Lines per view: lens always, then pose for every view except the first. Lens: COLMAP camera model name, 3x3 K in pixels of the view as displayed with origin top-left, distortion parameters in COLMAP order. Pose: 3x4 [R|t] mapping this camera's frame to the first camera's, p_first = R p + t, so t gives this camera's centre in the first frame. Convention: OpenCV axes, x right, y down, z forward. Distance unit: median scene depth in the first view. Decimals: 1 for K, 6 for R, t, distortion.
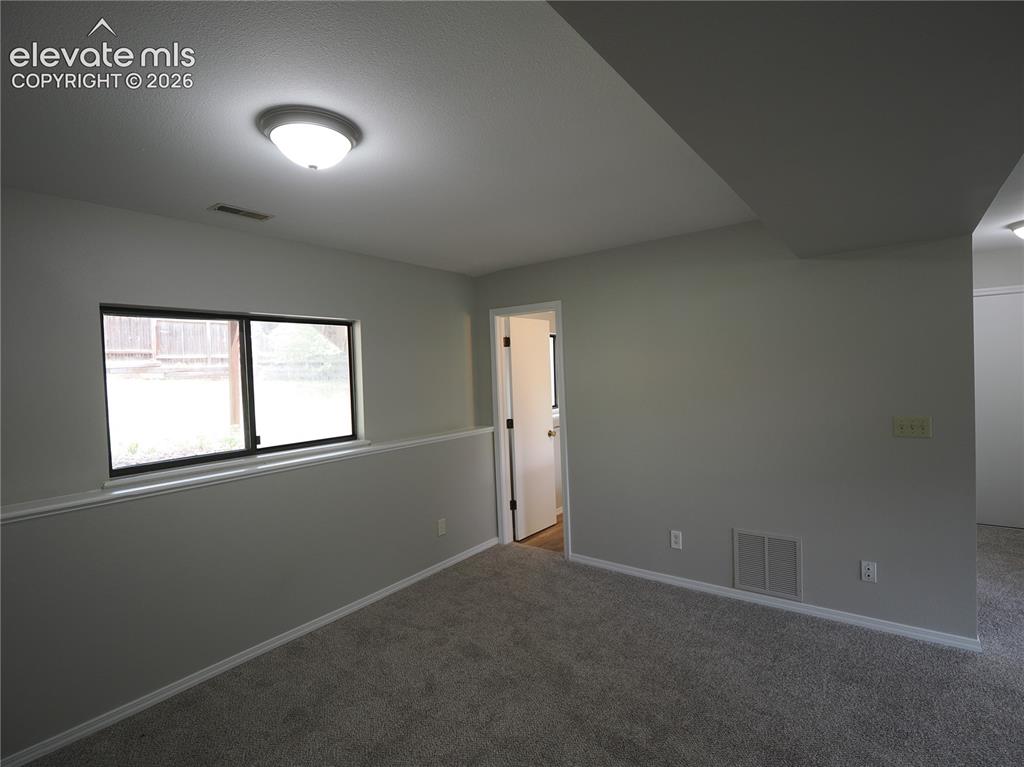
lens RADIAL K [[496.7, 0, 514.8], [0, 496.7, 384.7], [0, 0, 1]] dist [-0.010533, 0.000335]
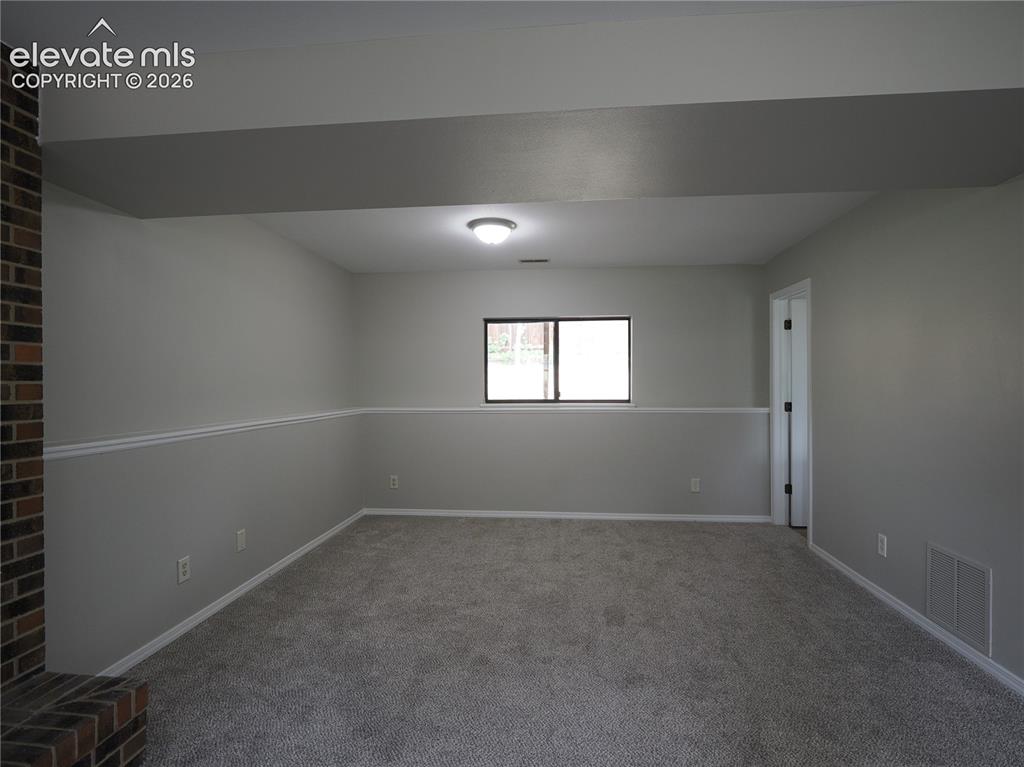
lens RADIAL K [[496.7, 0, 514.8], [0, 496.7, 384.7], [0, 0, 1]] dist [-0.010533, 0.000335]
pose [[0.523443, 0.038982, -0.851169, 0.705900], [-0.039114, 0.998999, 0.021699, 0.044406], [0.851163, 0.021935, 0.524443, 0.014550]]
